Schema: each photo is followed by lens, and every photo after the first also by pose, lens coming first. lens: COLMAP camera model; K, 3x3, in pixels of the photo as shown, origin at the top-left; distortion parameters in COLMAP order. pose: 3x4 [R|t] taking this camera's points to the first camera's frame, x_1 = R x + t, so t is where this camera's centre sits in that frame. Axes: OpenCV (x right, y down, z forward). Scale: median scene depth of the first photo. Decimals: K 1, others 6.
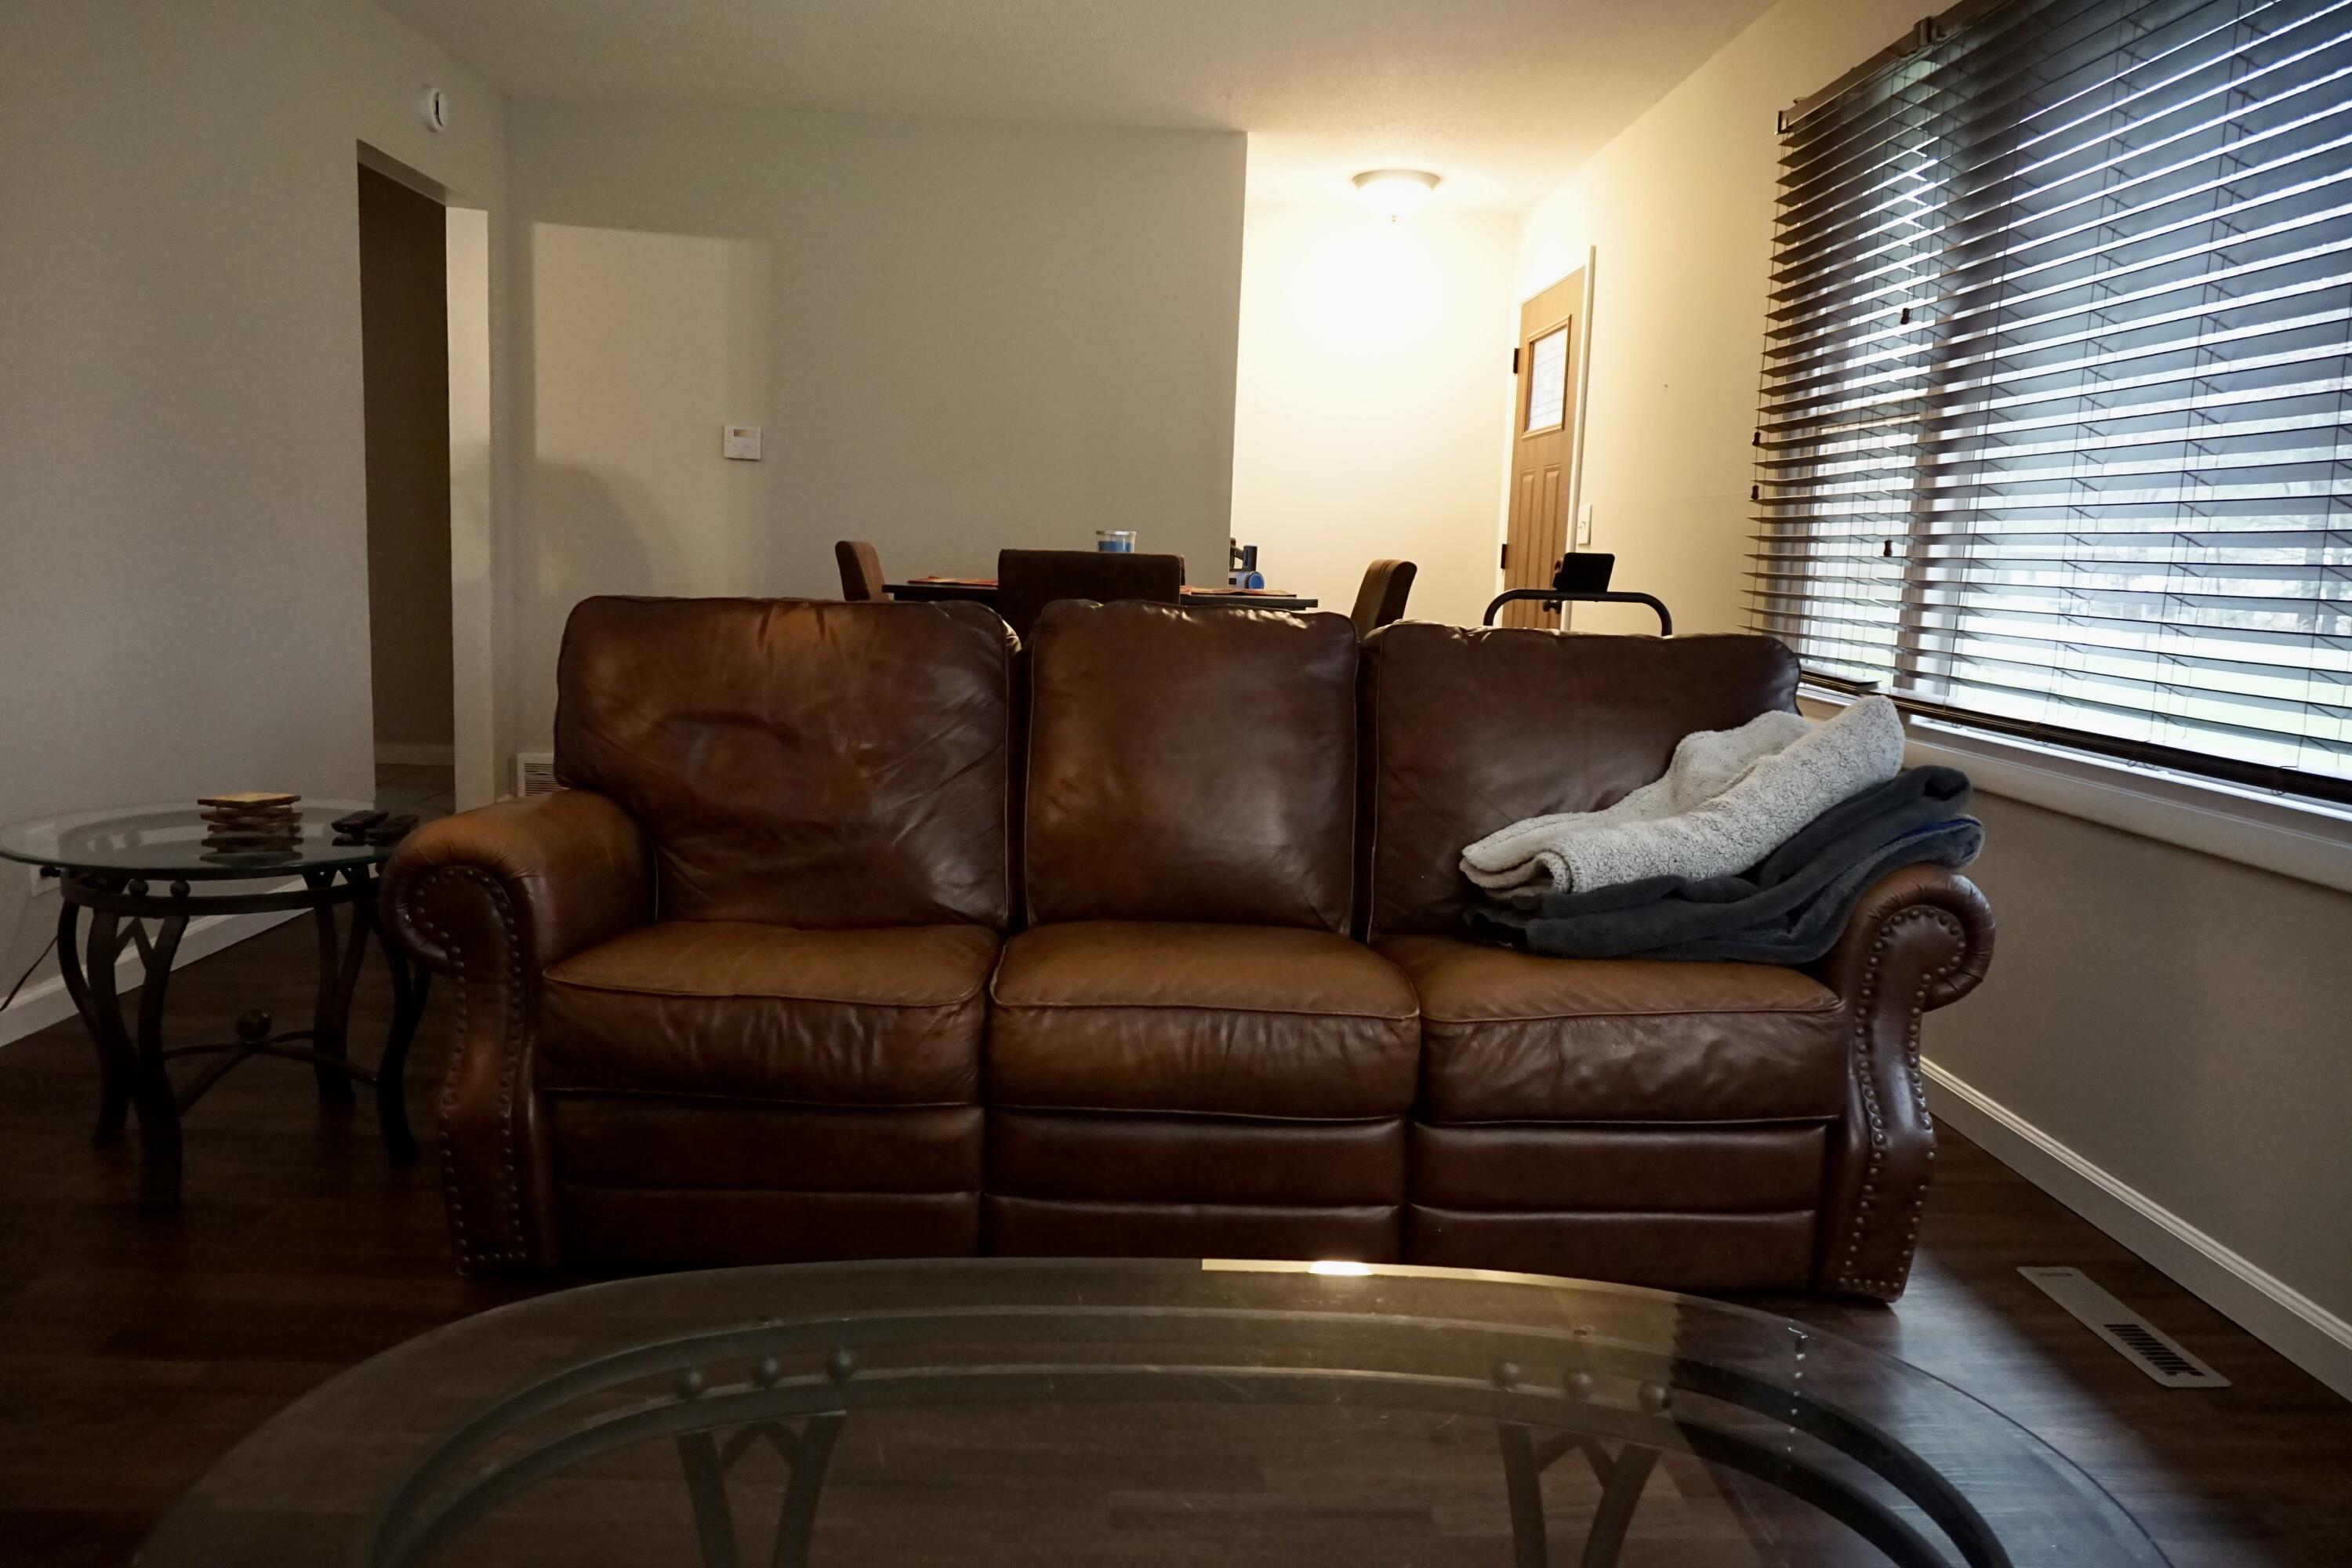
lens RADIAL K [[1569.5, 0, 1106.1], [0, 1569.5, 755.7], [0, 0, 1]] dist [-0.060048, 0.041628]
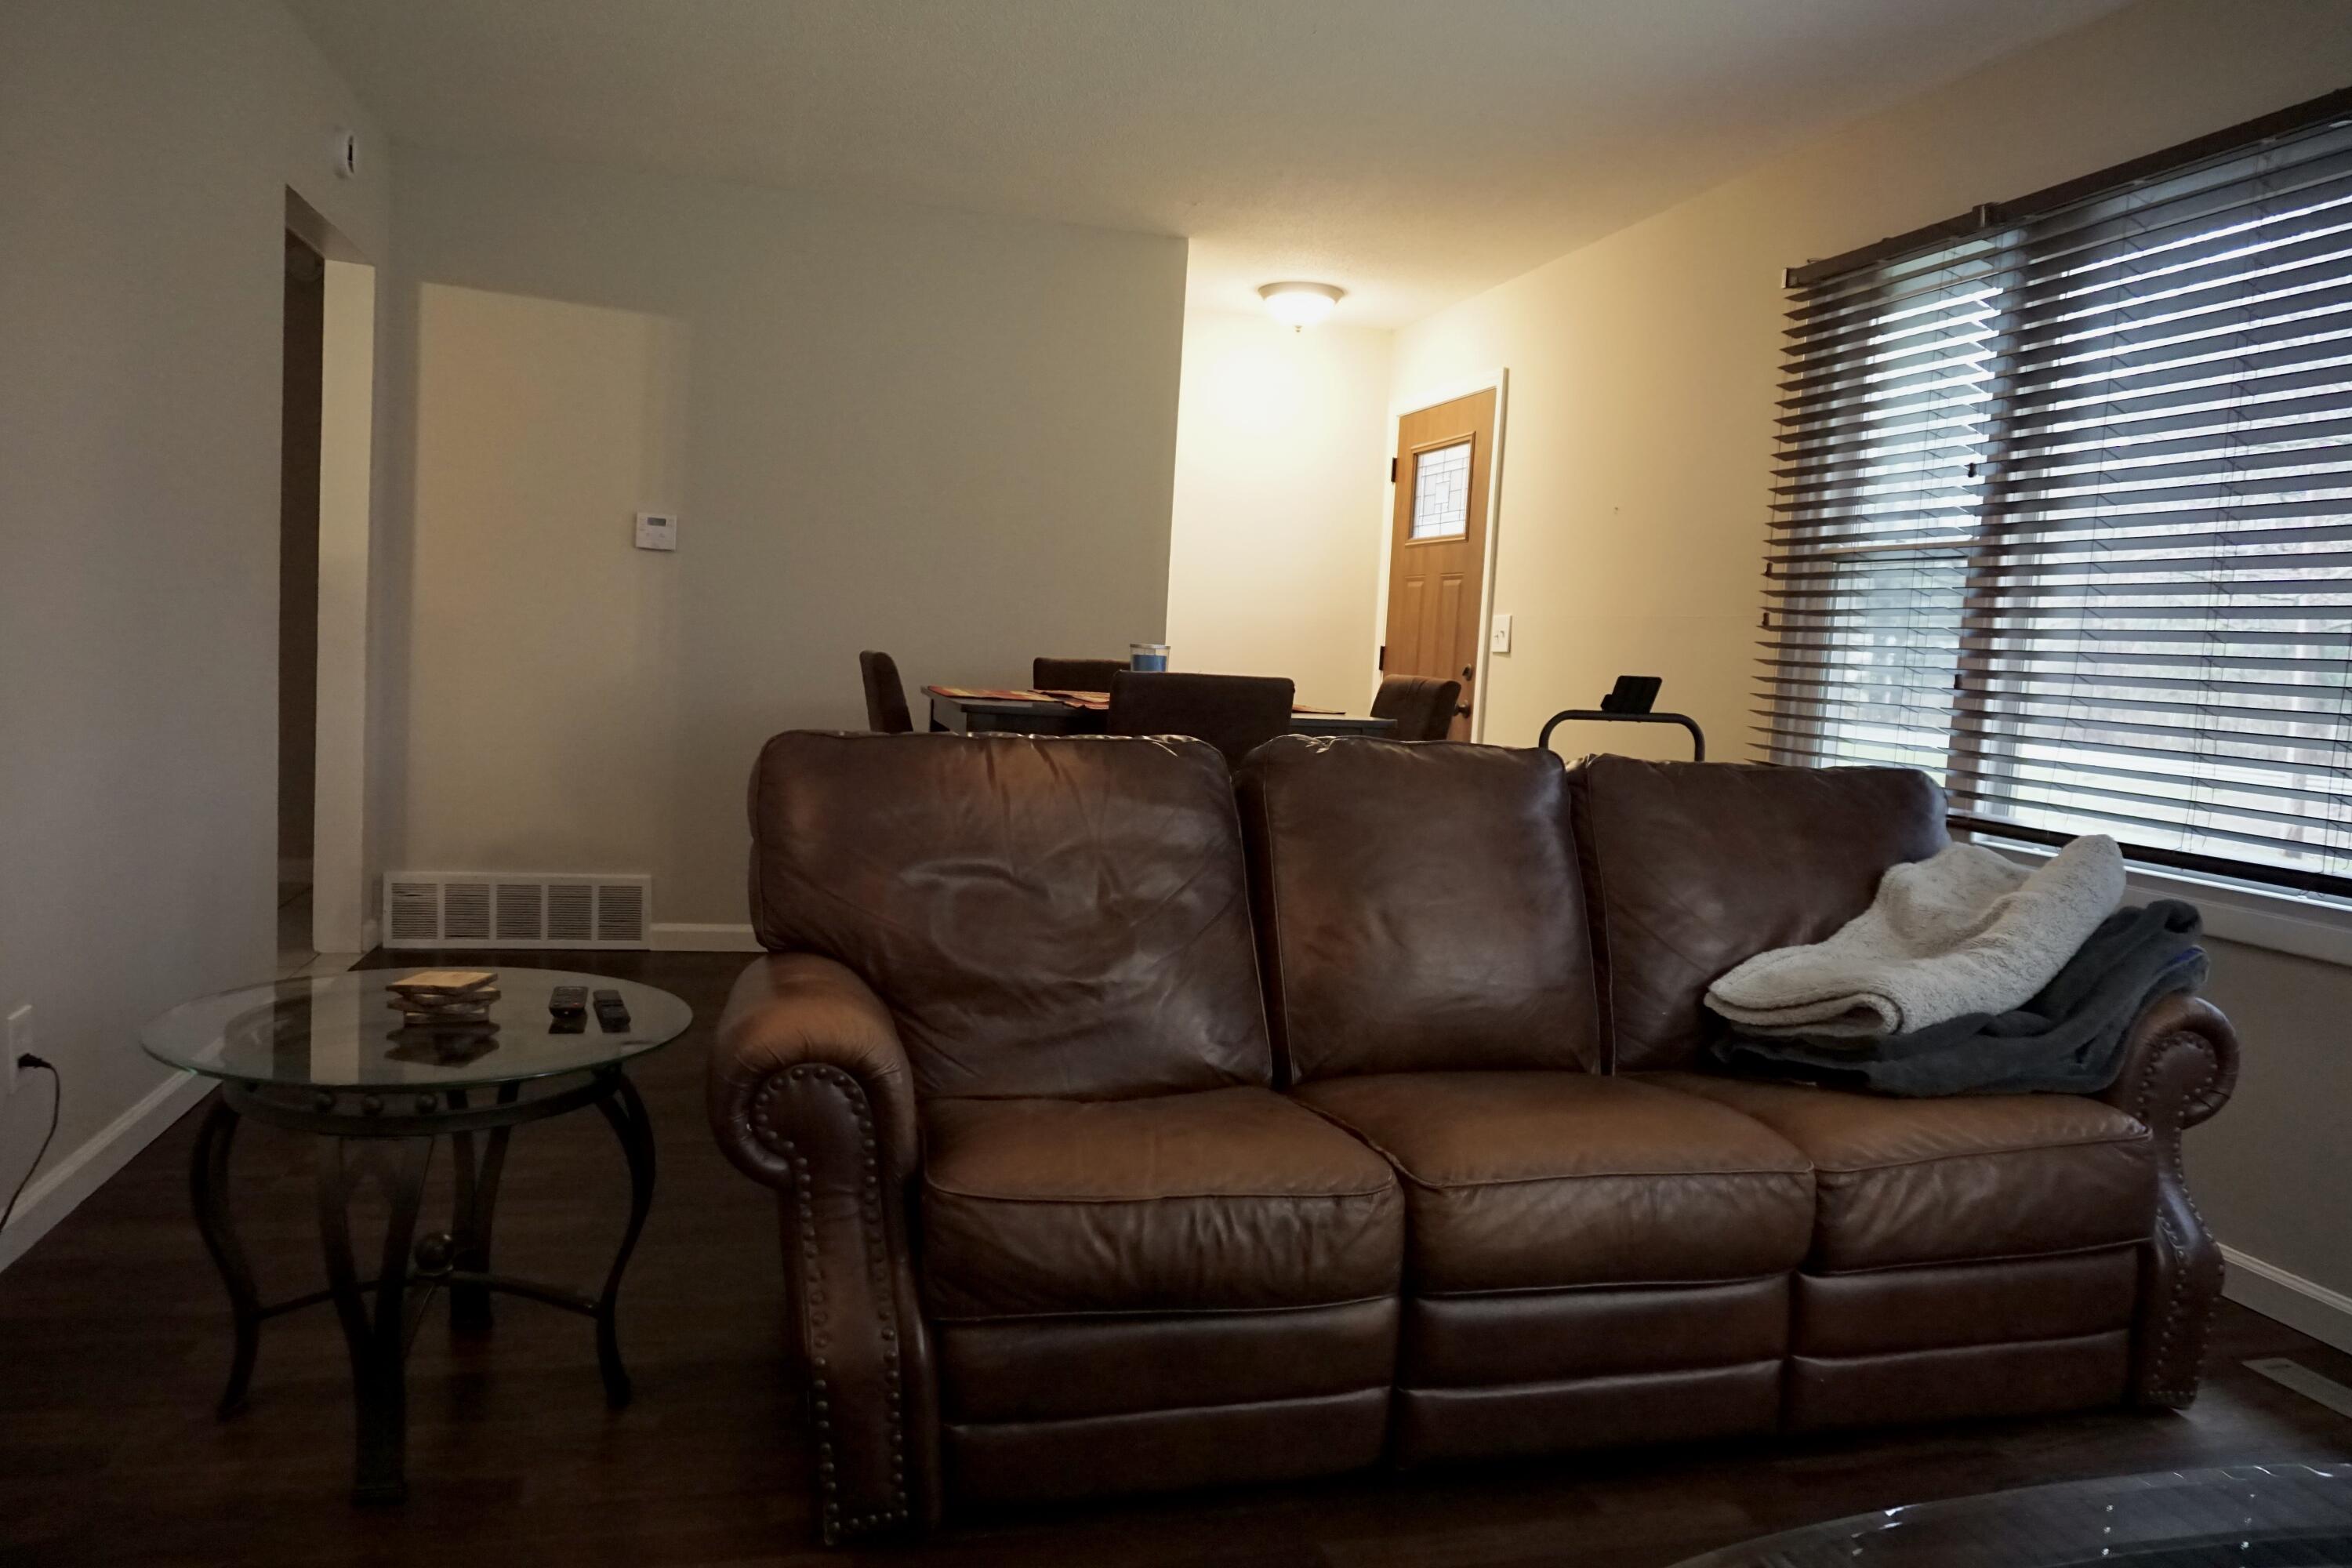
lens RADIAL K [[1569.5, 0, 1106.1], [0, 1569.5, 755.7], [0, 0, 1]] dist [-0.060048, 0.041628]
pose [[0.974596, -0.003118, 0.223949, -0.429243], [0.013386, 0.998927, -0.044346, -0.055958], [-0.223570, 0.046217, 0.973592, 0.108244]]
